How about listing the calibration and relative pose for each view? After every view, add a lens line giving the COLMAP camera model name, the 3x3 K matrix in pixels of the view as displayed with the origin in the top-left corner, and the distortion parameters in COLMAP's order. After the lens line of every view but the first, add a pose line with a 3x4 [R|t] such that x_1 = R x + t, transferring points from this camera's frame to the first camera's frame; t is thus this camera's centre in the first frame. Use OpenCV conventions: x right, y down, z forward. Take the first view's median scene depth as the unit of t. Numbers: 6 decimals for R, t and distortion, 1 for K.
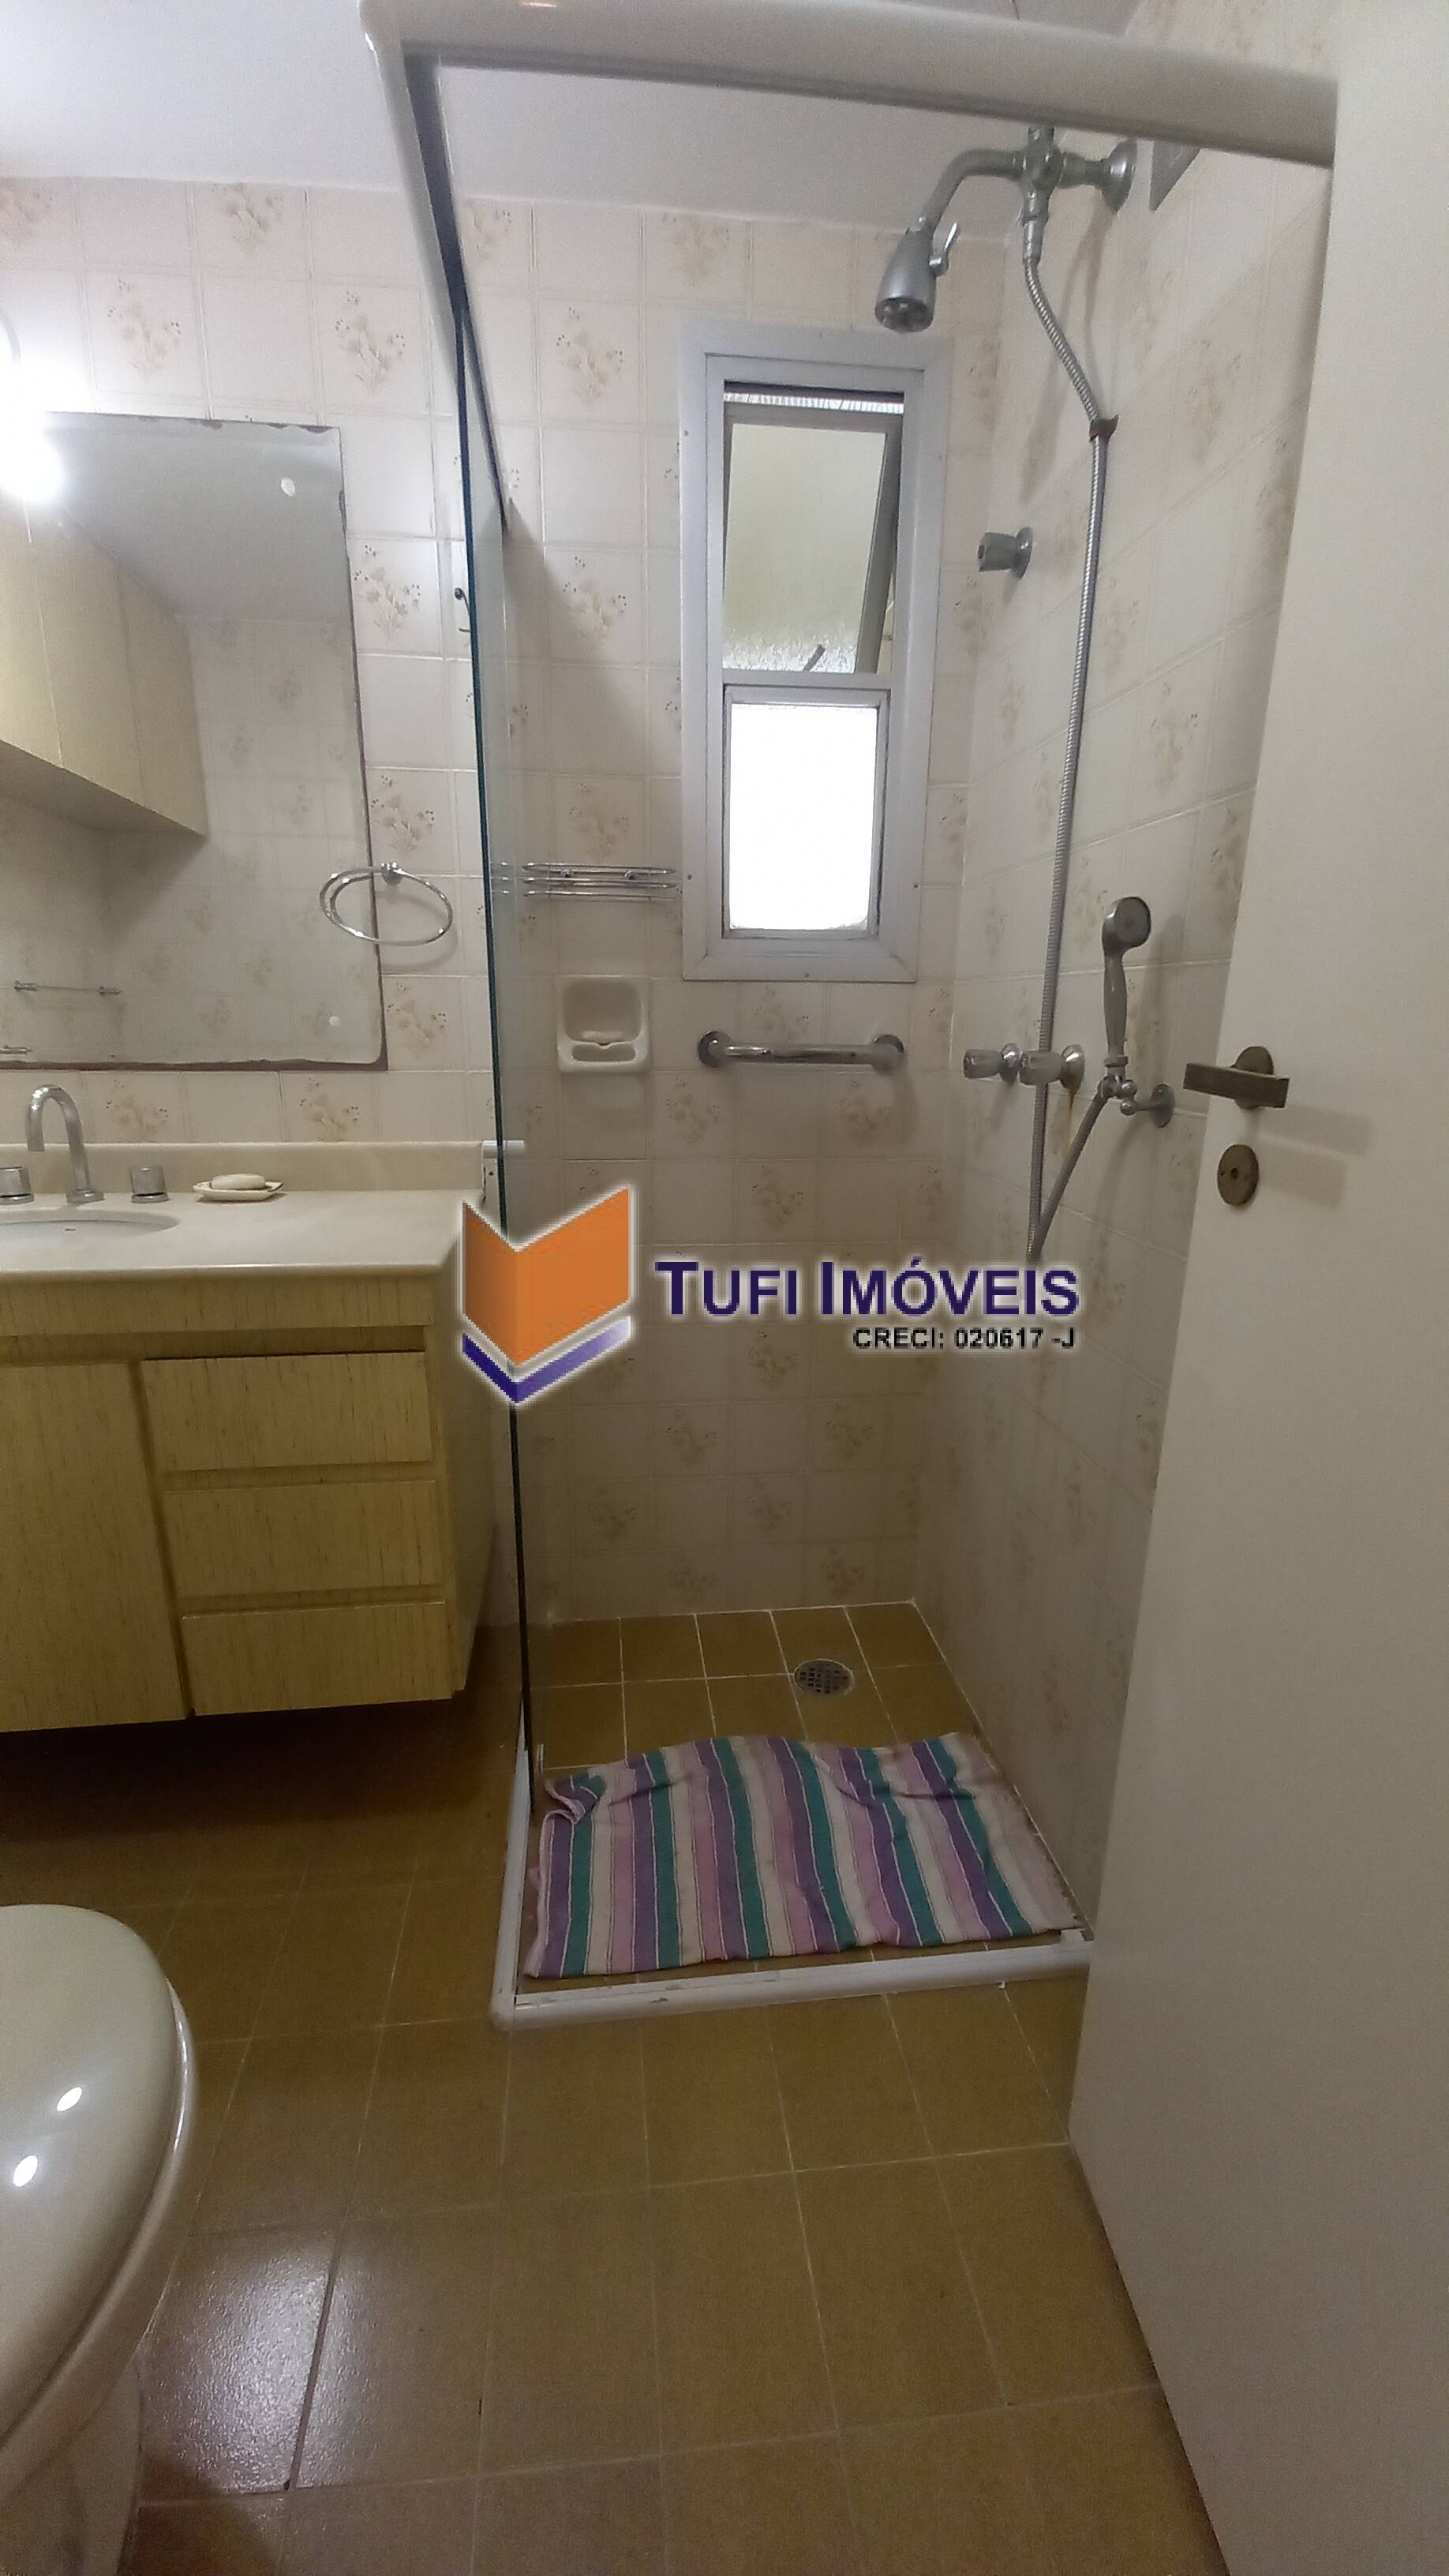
lens RADIAL K [[1024.4, 0, 707.1], [0, 1024.4, 1299.9], [0, 0, 1]] dist [0.029297, -0.014836]
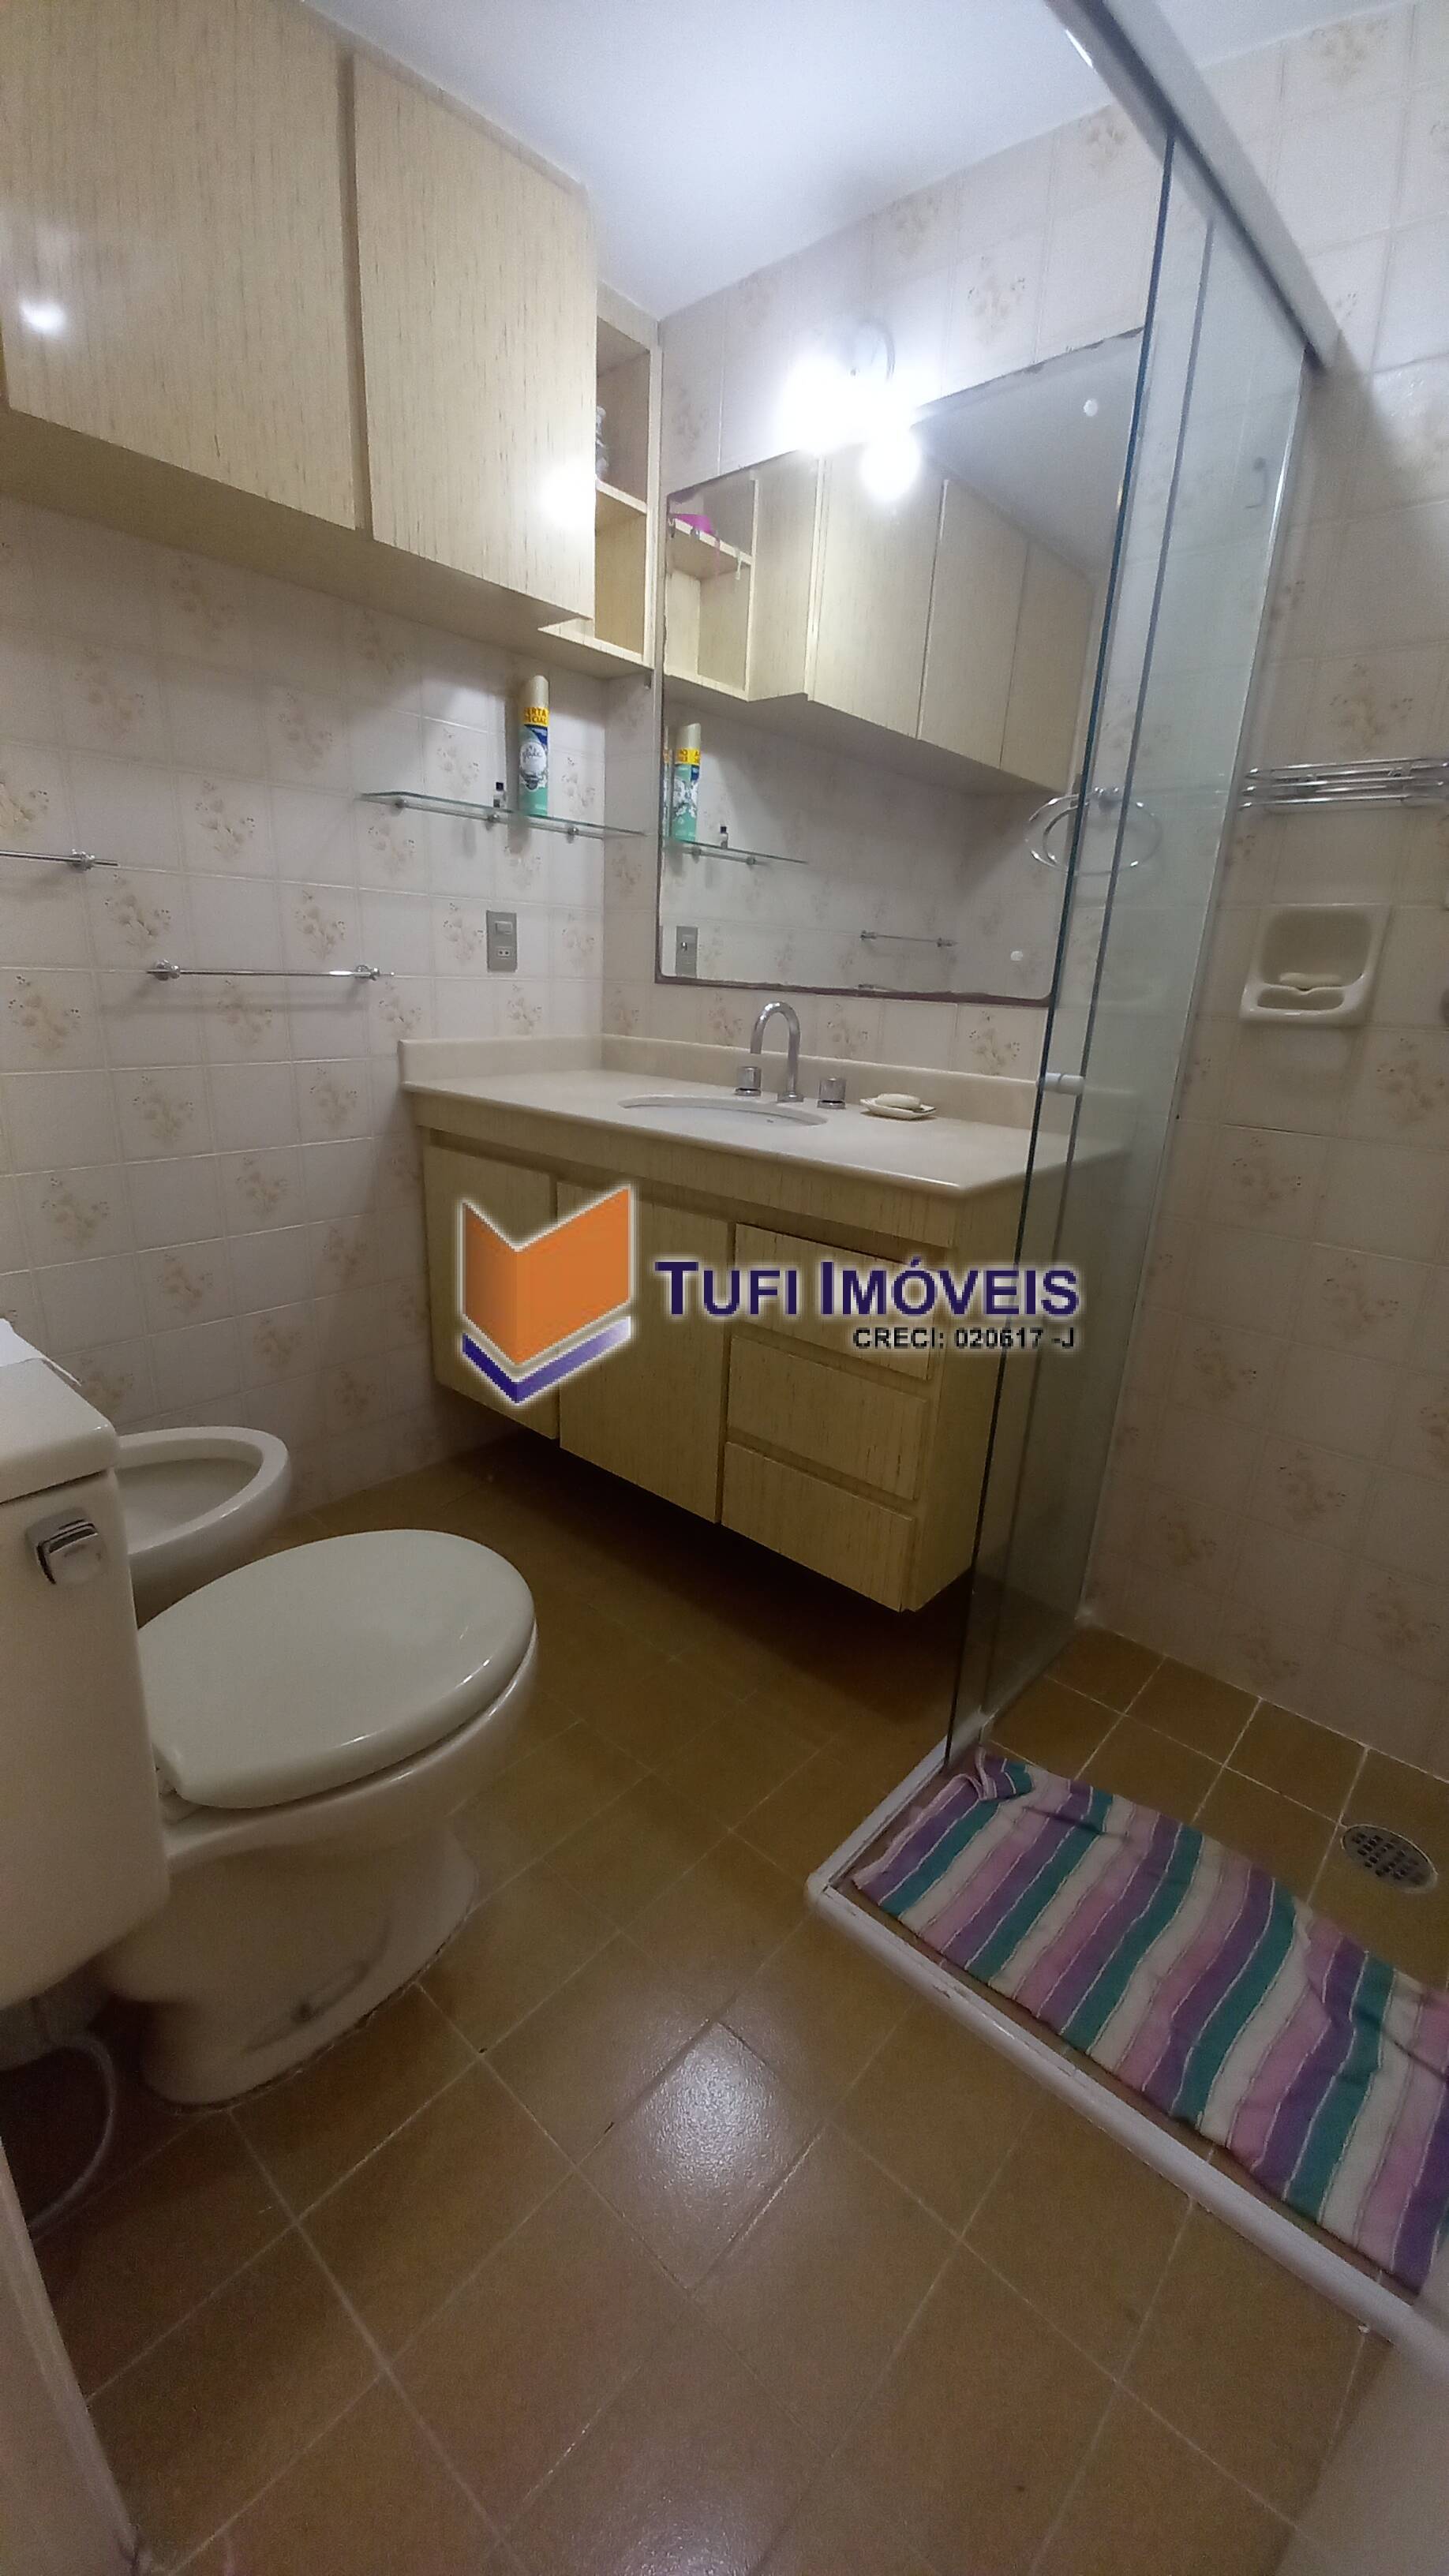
lens RADIAL K [[1024.4, 0, 707.1], [0, 1024.4, 1299.9], [0, 0, 1]] dist [0.029297, -0.014836]
pose [[0.671124, 0.254320, -0.696358, 0.243897], [-0.239601, 0.963315, 0.120898, 0.007248], [0.701558, 0.085710, 0.707439, 0.104599]]
